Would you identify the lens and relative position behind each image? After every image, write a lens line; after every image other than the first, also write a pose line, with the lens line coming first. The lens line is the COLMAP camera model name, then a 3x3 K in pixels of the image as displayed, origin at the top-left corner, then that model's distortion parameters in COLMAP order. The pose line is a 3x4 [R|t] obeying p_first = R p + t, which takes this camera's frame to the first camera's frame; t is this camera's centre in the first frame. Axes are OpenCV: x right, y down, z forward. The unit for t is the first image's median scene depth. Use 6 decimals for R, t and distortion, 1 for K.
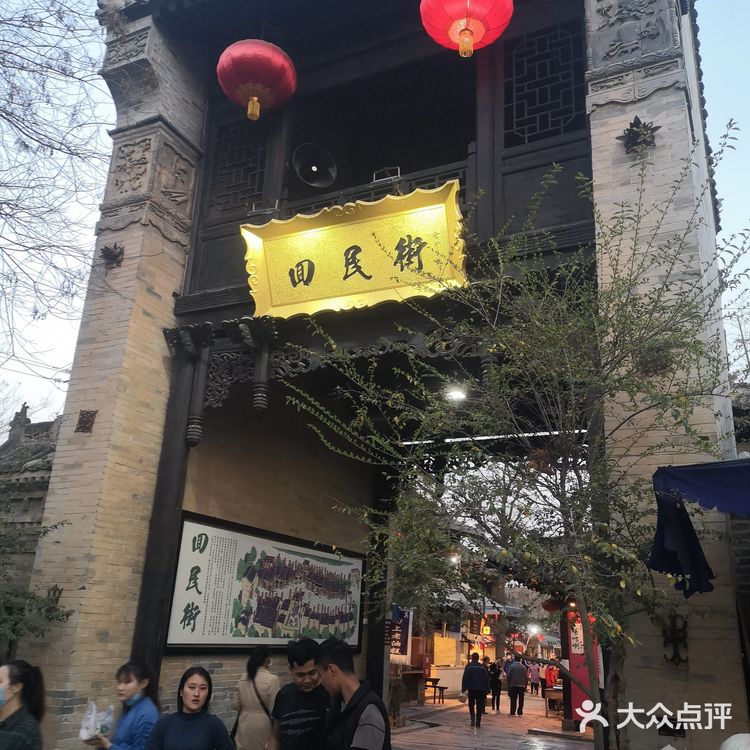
lens RADIAL K [[737.7, 0, 375.0], [0, 737.7, 375.0], [0, 0, 1]] dist [0.022813, 0.025083]
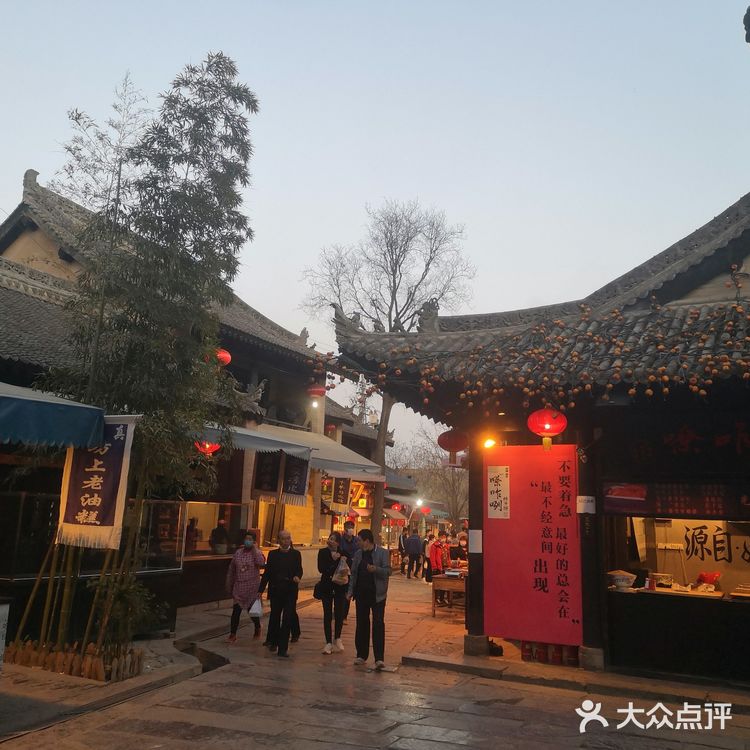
lens RADIAL K [[737.7, 0, 375.0], [0, 737.7, 375.0], [0, 0, 1]] dist [0.022813, 0.025083]
pose [[0.989613, 0.011729, 0.143279, 0.085696], [-0.032820, 0.988778, 0.145745, 0.158543], [-0.139962, -0.148934, 0.978892, 0.405464]]
